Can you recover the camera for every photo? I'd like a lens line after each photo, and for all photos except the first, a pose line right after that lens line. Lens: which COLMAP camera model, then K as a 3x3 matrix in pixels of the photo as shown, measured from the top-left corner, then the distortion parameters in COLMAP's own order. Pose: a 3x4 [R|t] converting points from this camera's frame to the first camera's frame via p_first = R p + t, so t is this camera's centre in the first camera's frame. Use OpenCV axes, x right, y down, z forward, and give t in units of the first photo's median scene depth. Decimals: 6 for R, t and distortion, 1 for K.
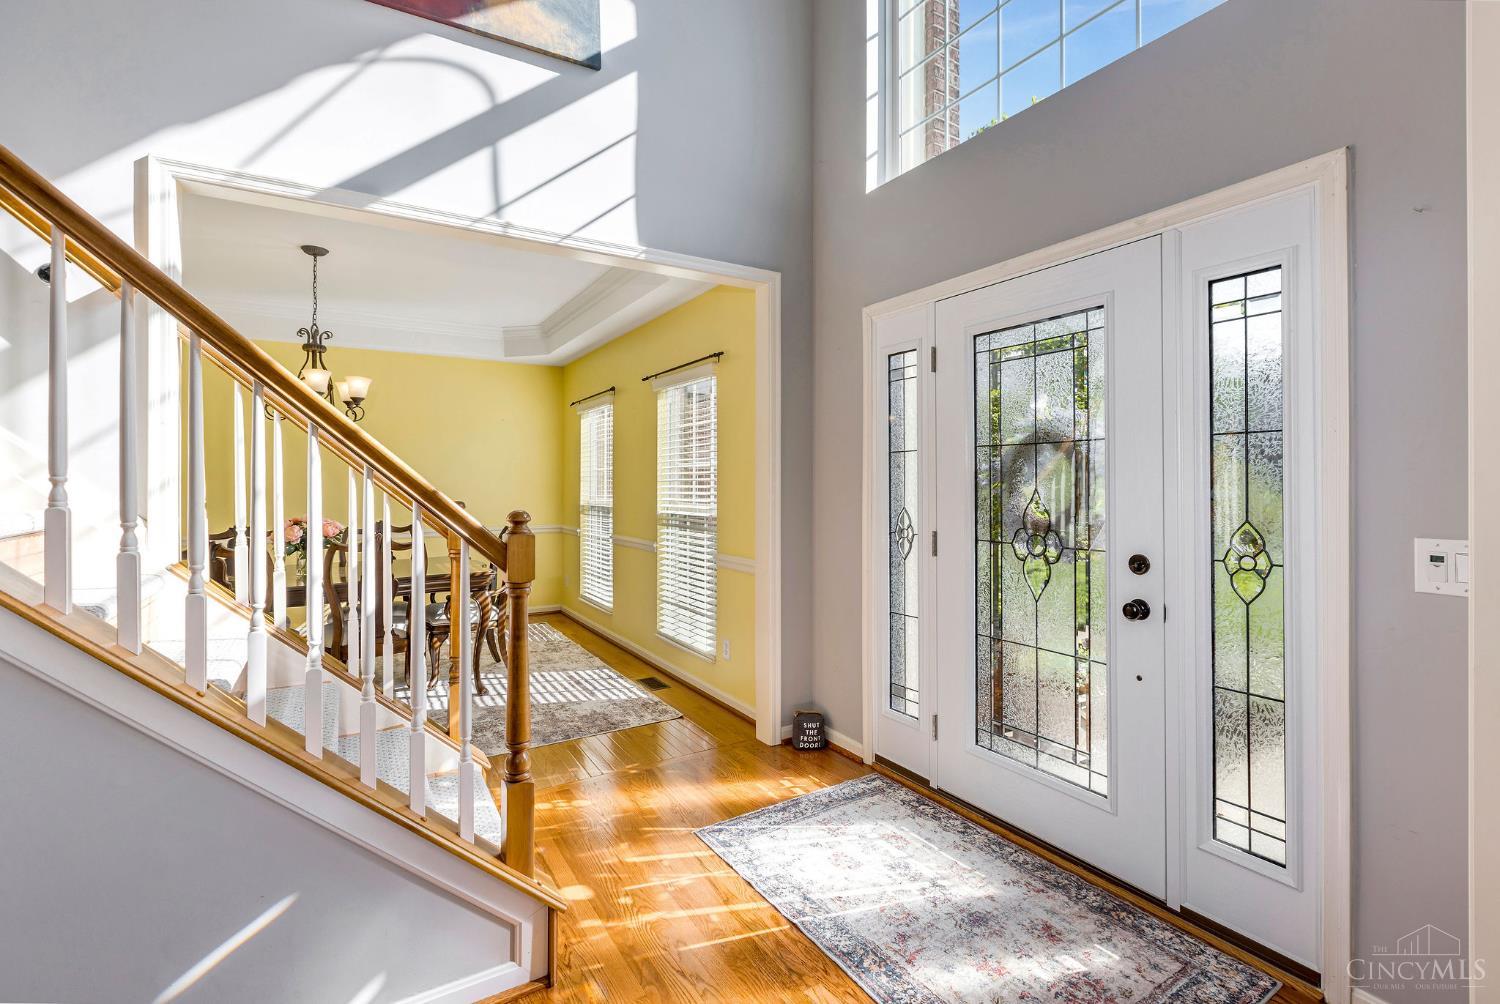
lens RADIAL K [[682.9, 0, 750.2], [0, 682.9, 489.7], [0, 0, 1]] dist [-0.002473, -0.000327]
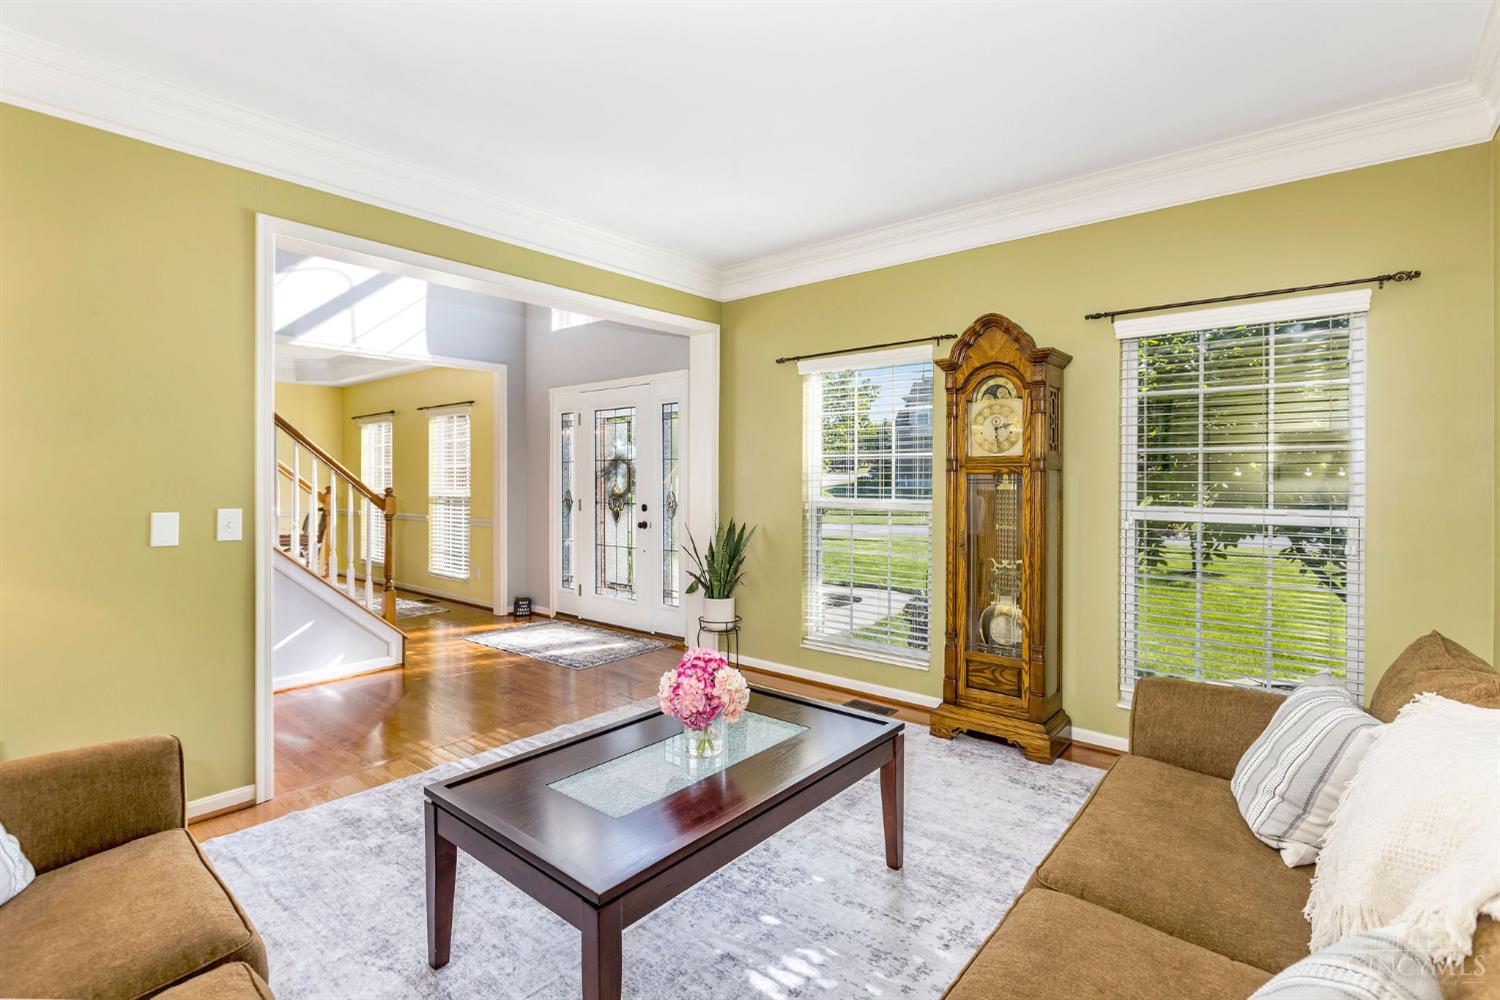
lens RADIAL K [[704.8, 0, 754.4], [0, 704.8, 488.9], [0, 0, 1]] dist [0.003539, 0.000143]
pose [[0.943324, -0.001134, 0.331871, 0.046128], [-0.000090, 0.999993, 0.003673, 0.017306], [-0.331873, -0.003495, 0.943318, -1.145433]]
